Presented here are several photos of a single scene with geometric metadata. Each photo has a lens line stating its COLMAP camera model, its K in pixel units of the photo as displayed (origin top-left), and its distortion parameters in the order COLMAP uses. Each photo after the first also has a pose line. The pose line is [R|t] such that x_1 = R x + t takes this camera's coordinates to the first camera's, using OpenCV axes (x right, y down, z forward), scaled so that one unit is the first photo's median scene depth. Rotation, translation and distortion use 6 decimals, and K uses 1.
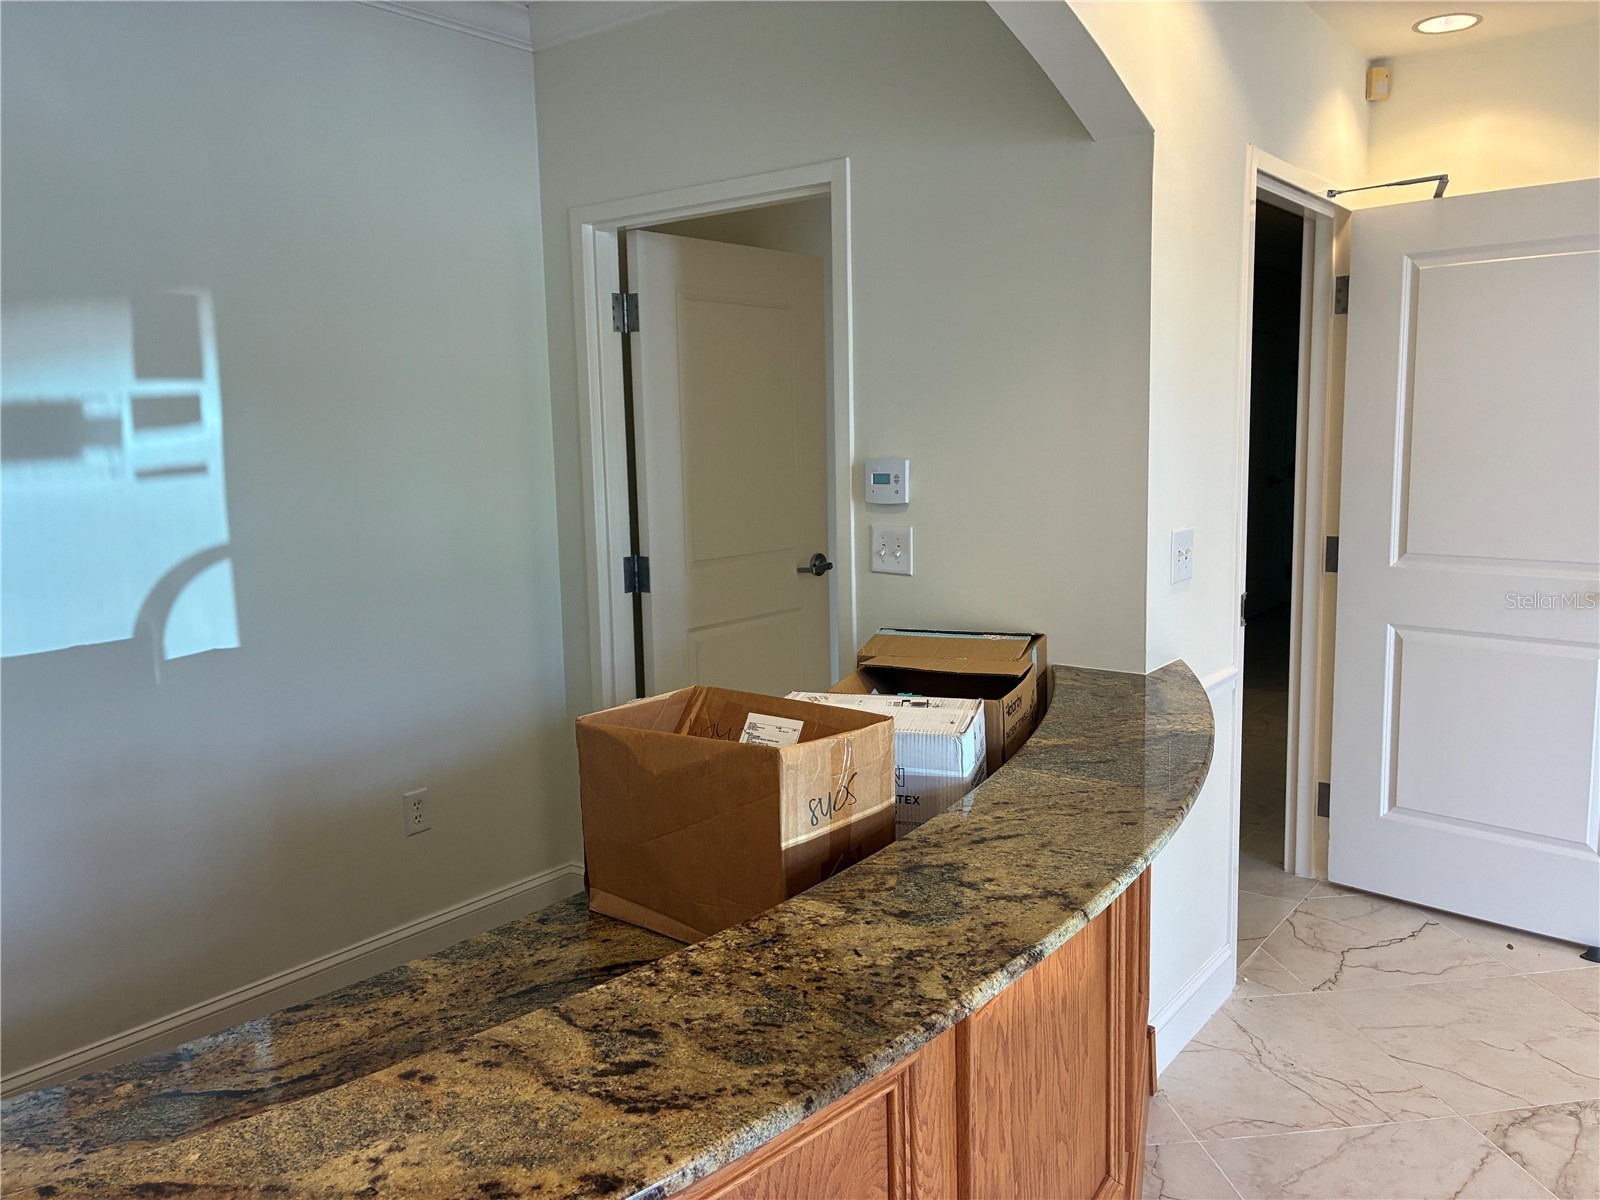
lens RADIAL K [[1209.0, 0, 799.7], [0, 1209.0, 587.9], [0, 0, 1]] dist [0.064677, -0.085478]
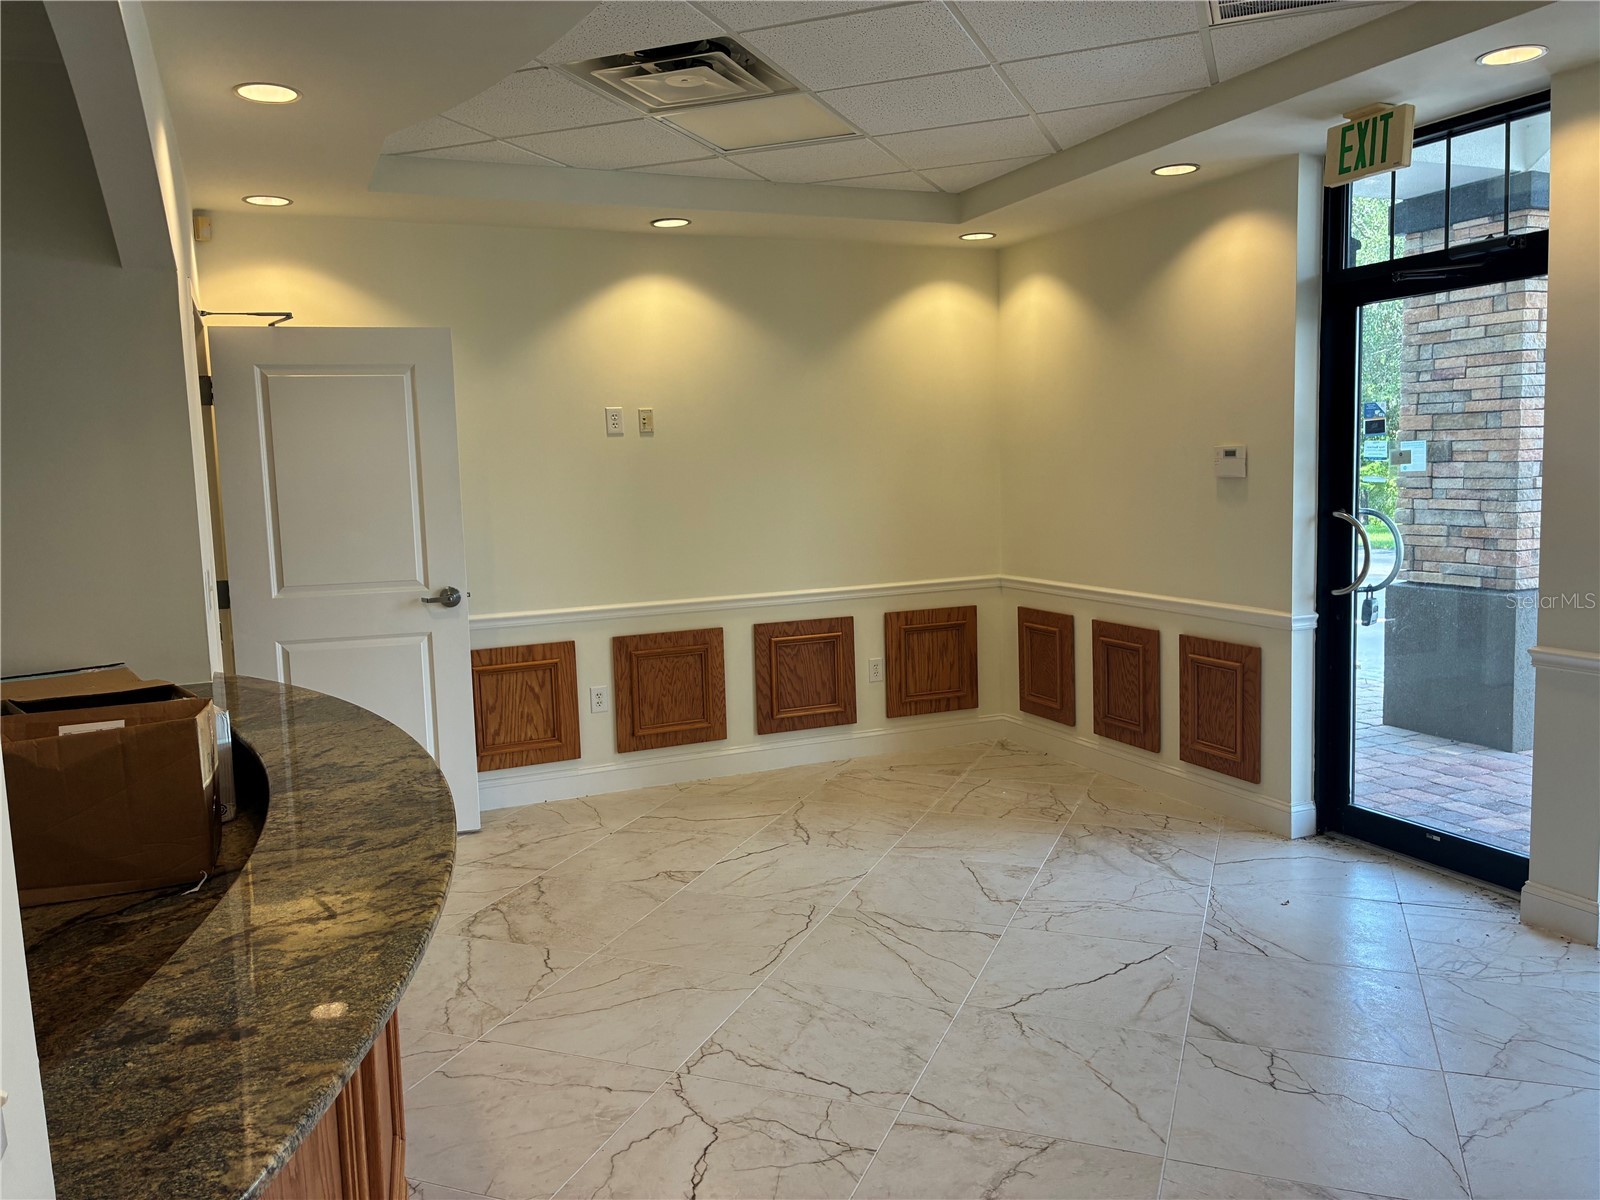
lens RADIAL K [[1209.0, 0, 799.7], [0, 1209.0, 587.9], [0, 0, 1]] dist [0.064677, -0.085478]
pose [[0.478649, -0.082047, 0.874164, -1.296762], [0.135045, 0.990657, 0.019037, 0.076080], [-0.867559, 0.108939, 0.485257, -0.435354]]
